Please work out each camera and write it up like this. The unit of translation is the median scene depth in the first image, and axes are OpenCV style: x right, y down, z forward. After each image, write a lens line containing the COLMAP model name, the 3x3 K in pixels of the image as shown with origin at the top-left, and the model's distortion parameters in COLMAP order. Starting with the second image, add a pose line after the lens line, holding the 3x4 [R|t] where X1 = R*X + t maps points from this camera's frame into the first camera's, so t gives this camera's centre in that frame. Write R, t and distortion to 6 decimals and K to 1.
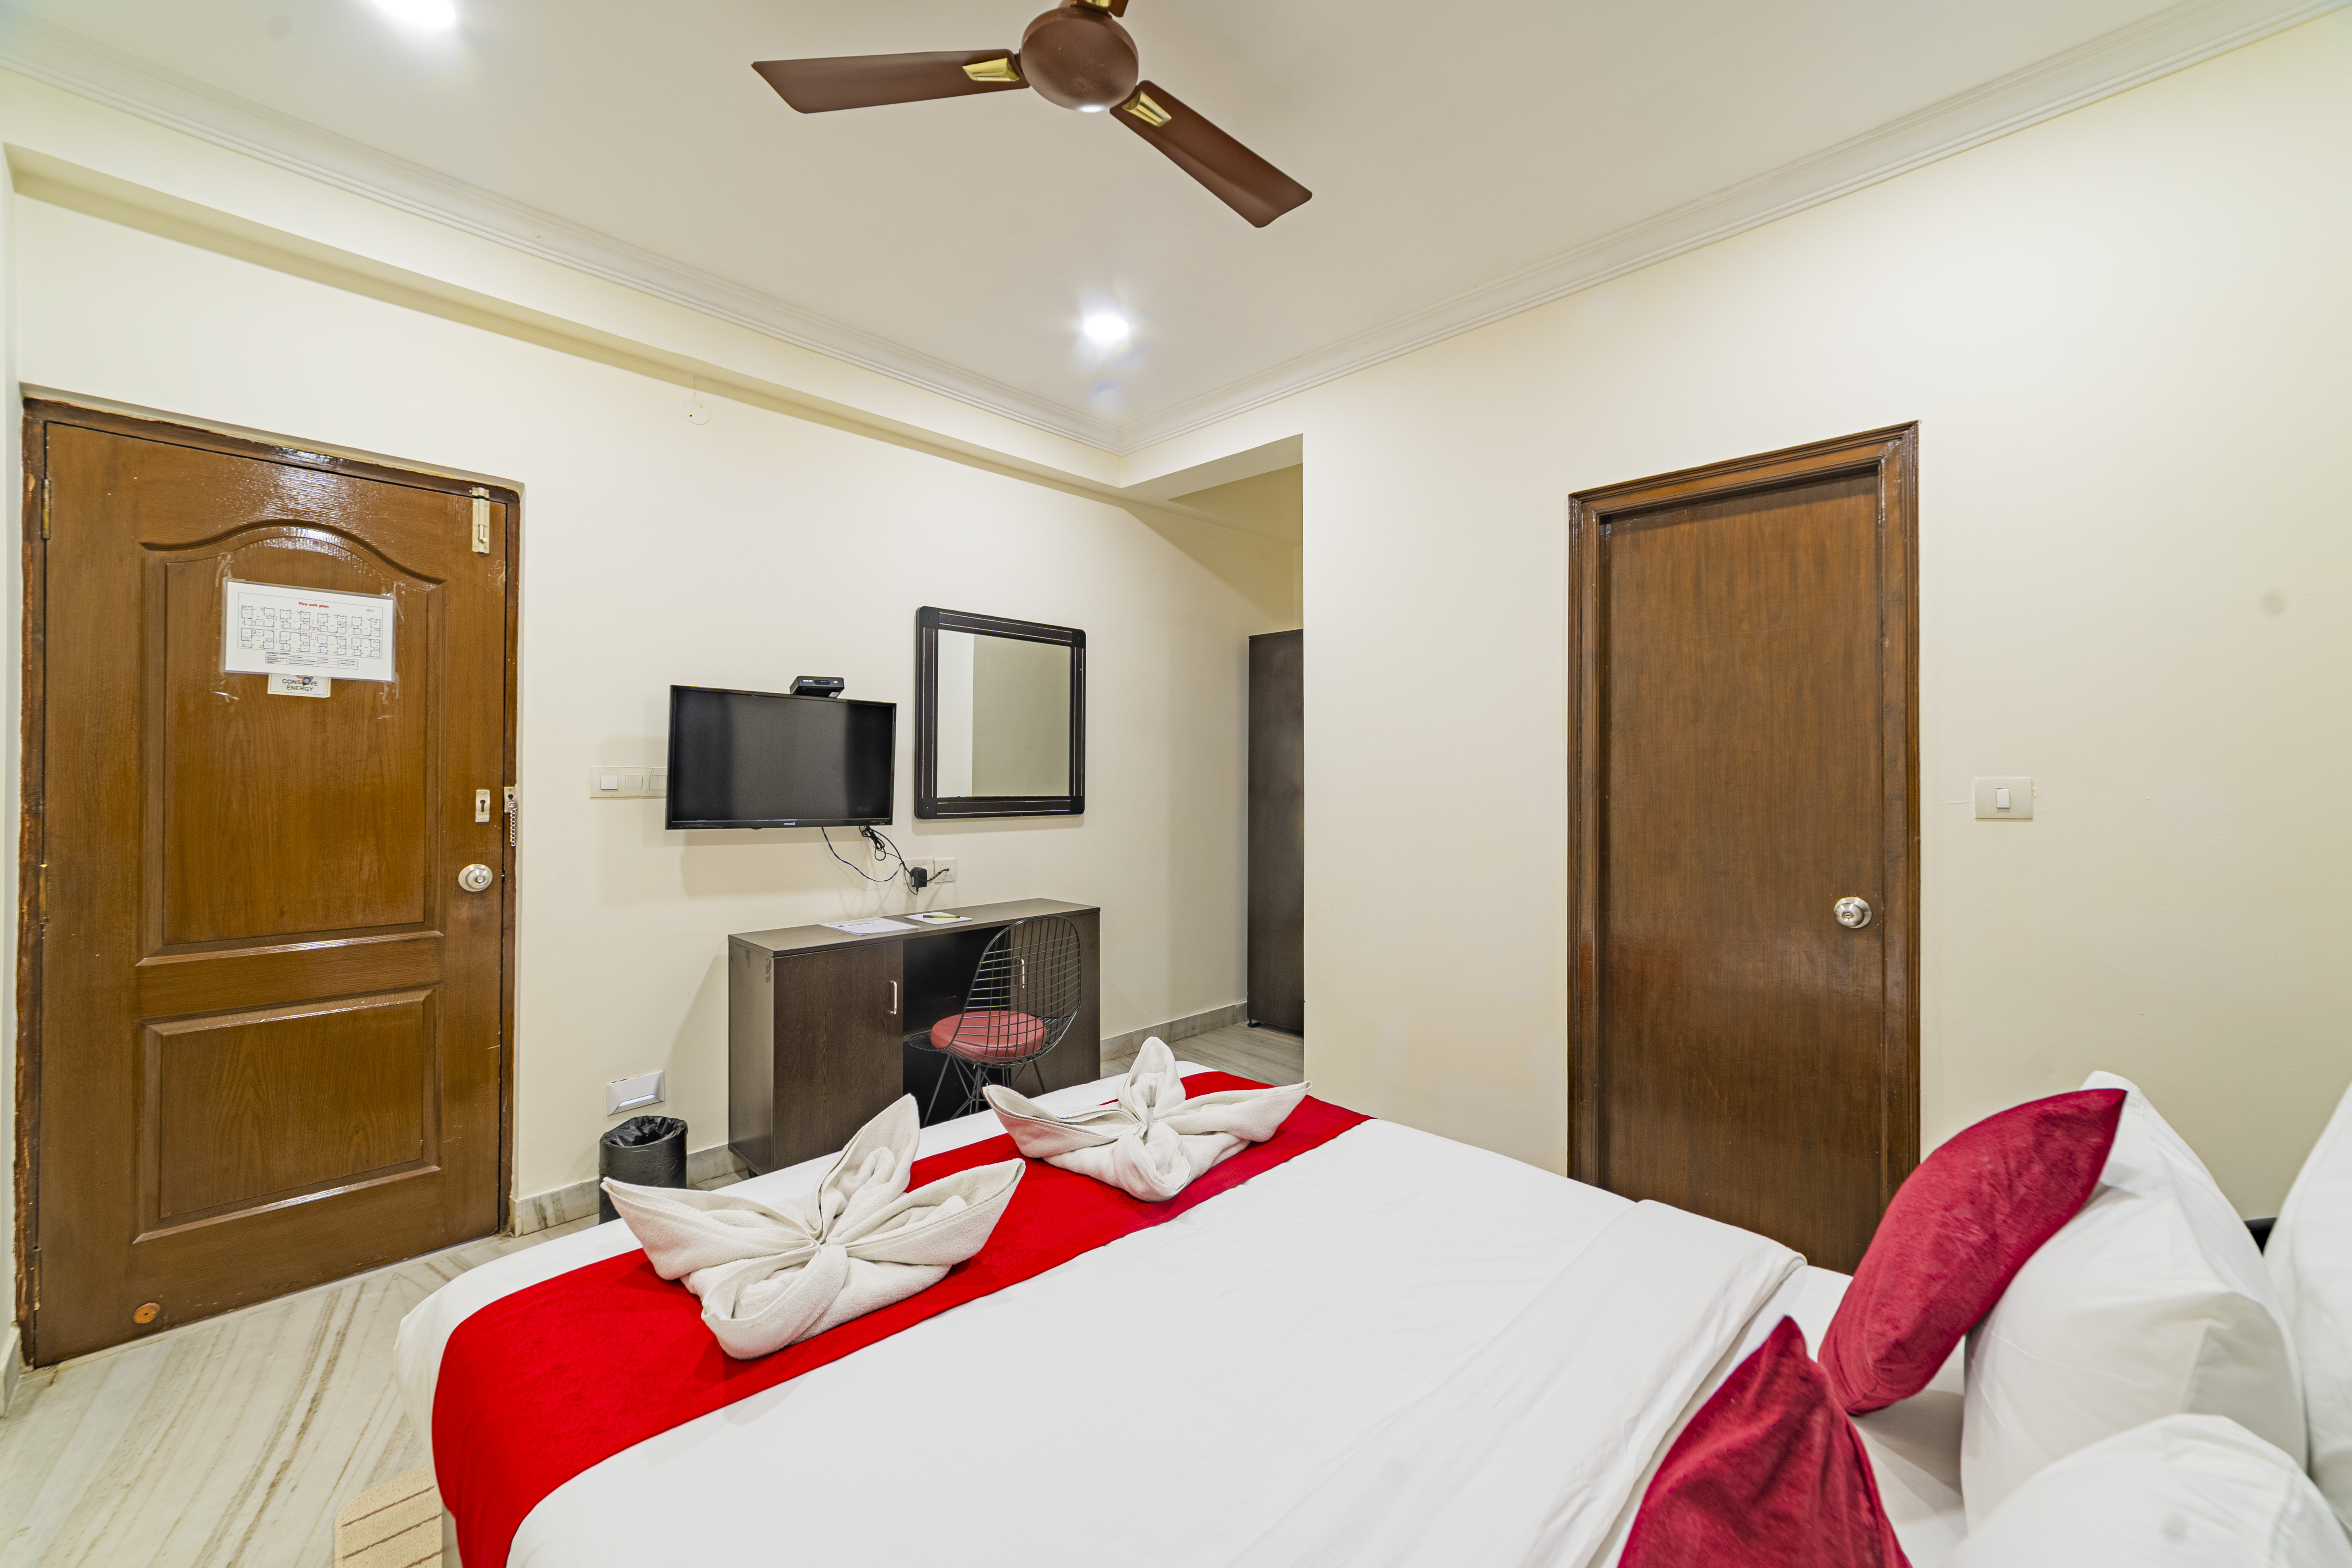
lens RADIAL K [[904.1, 0, 1173.6], [0, 904.1, 760.7], [0, 0, 1]] dist [0.012348, 0.000689]
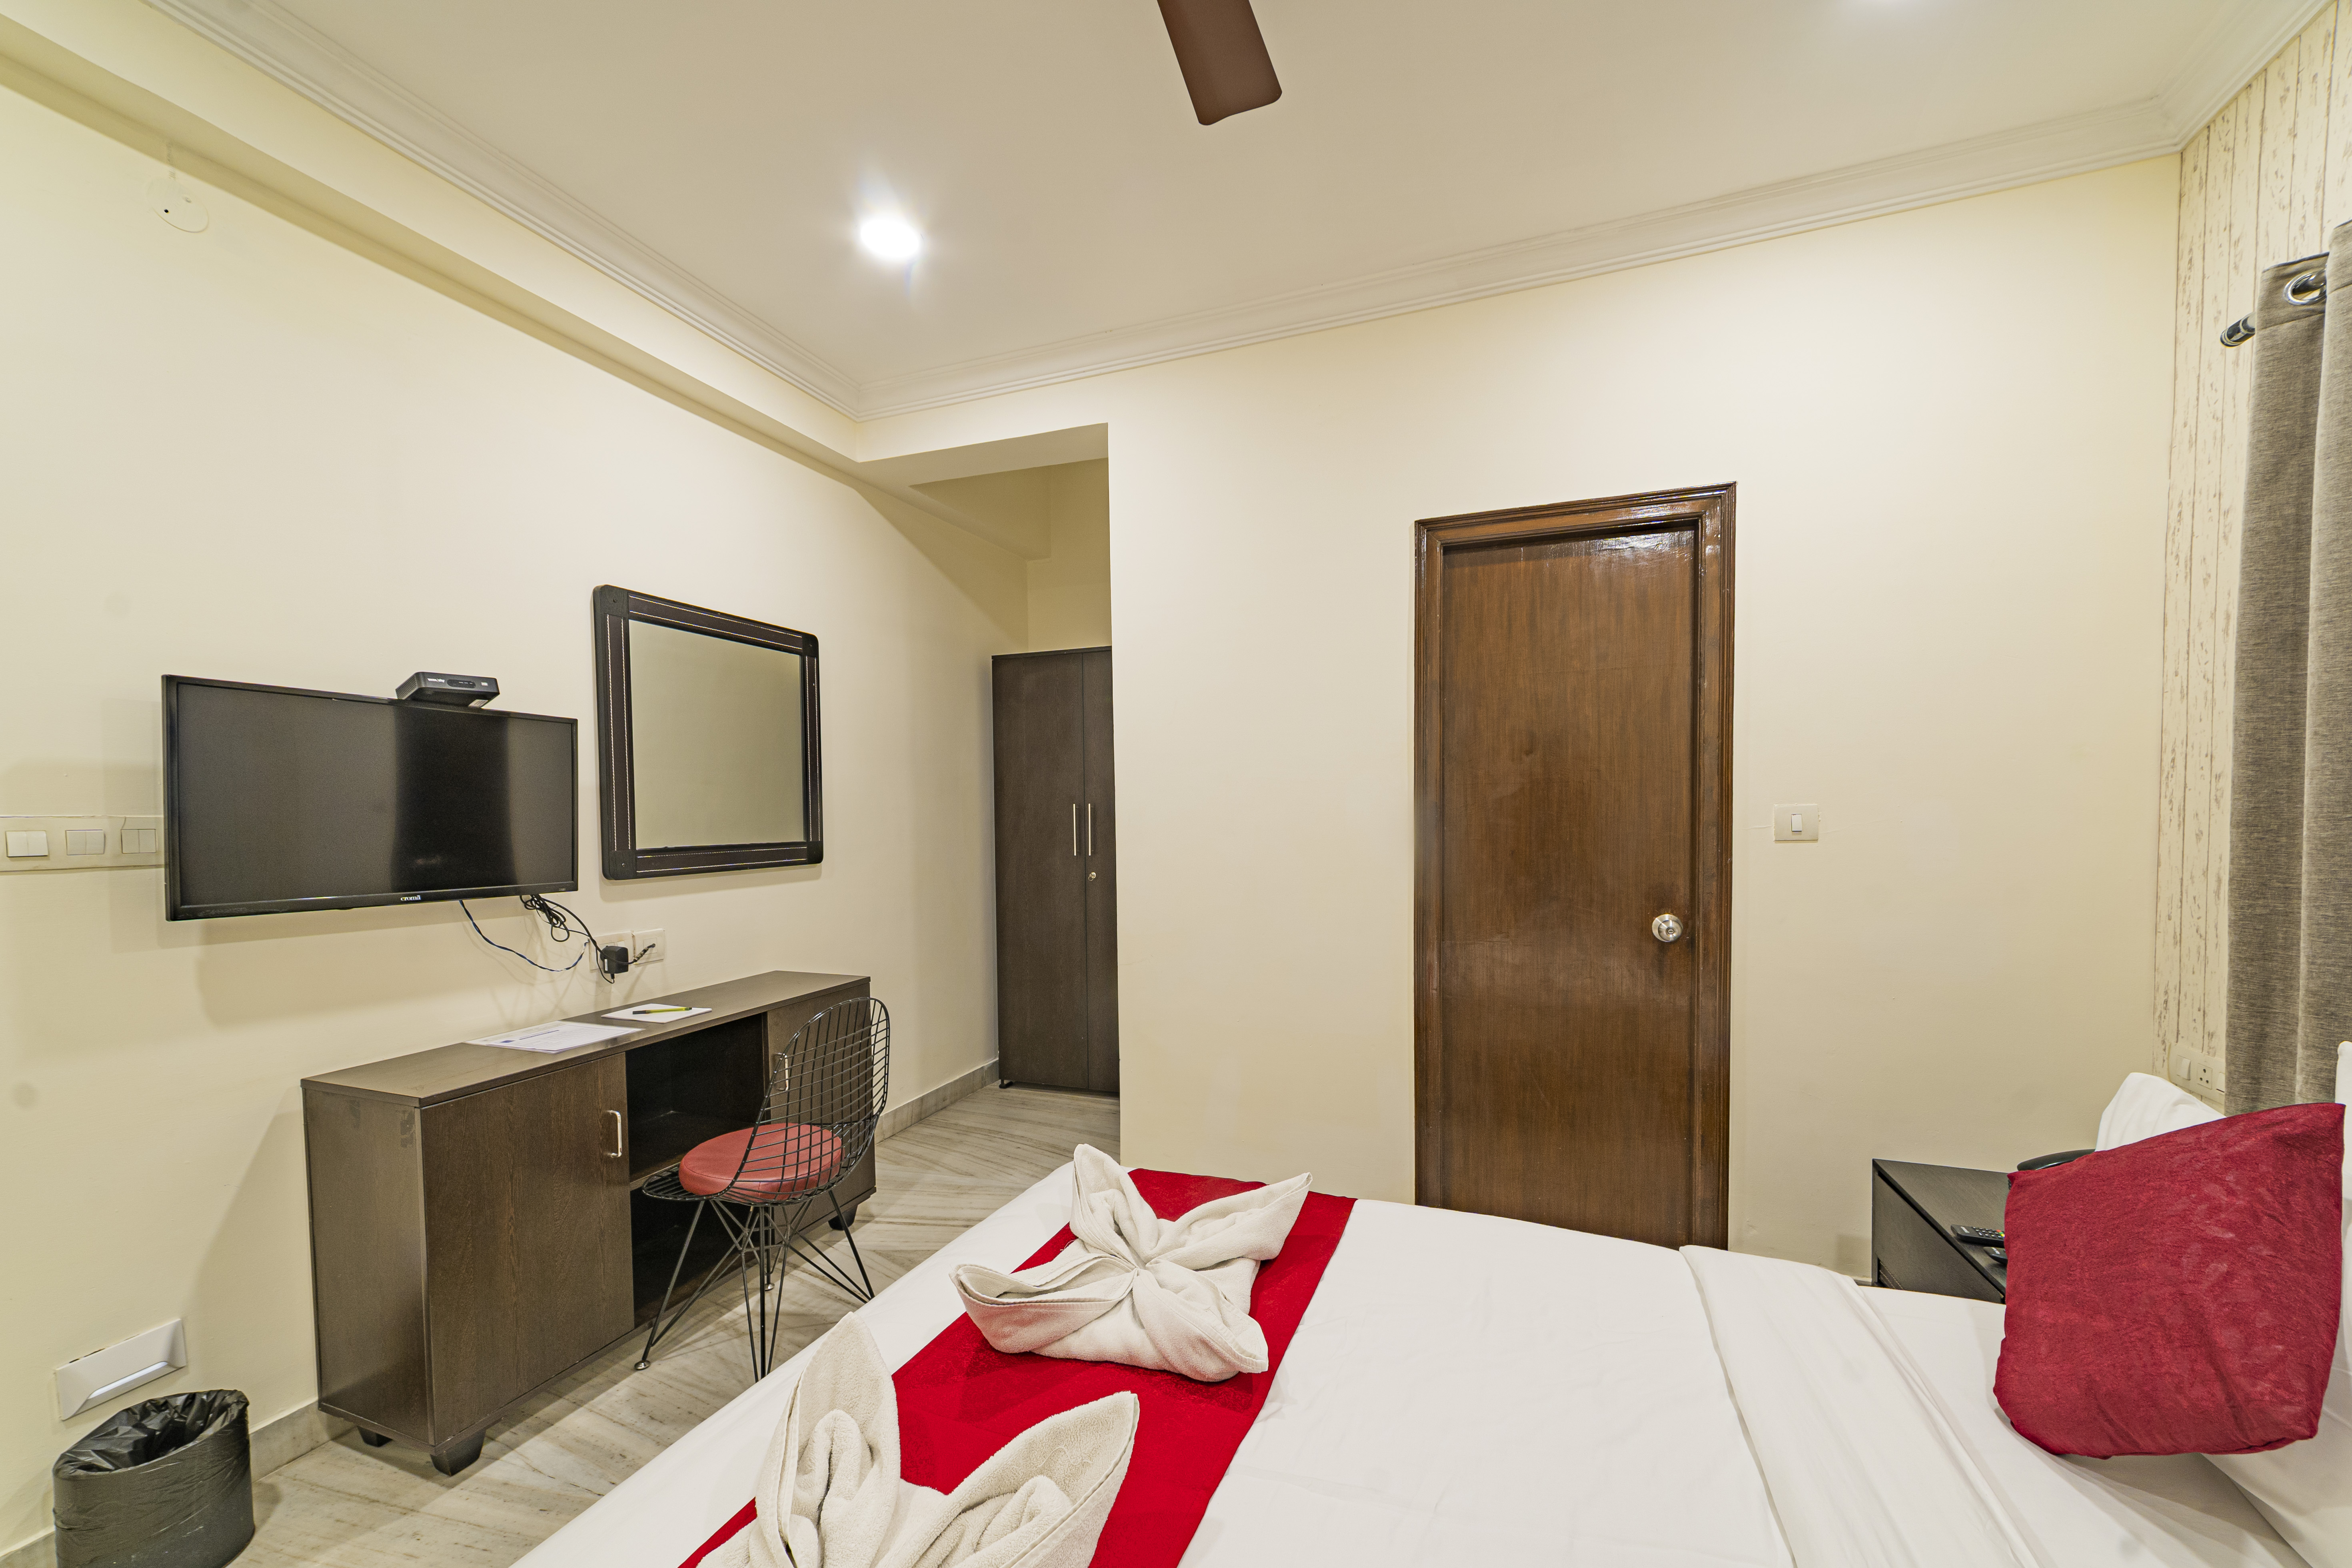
lens RADIAL K [[904.1, 0, 1183.2], [0, 904.1, 836.6], [0, 0, 1]] dist [0.012348, 0.000689]
pose [[0.916391, -0.026921, 0.399378, -0.189601], [0.008647, 0.998834, 0.047486, -0.001532], [-0.400191, -0.040062, 0.915556, 0.187813]]
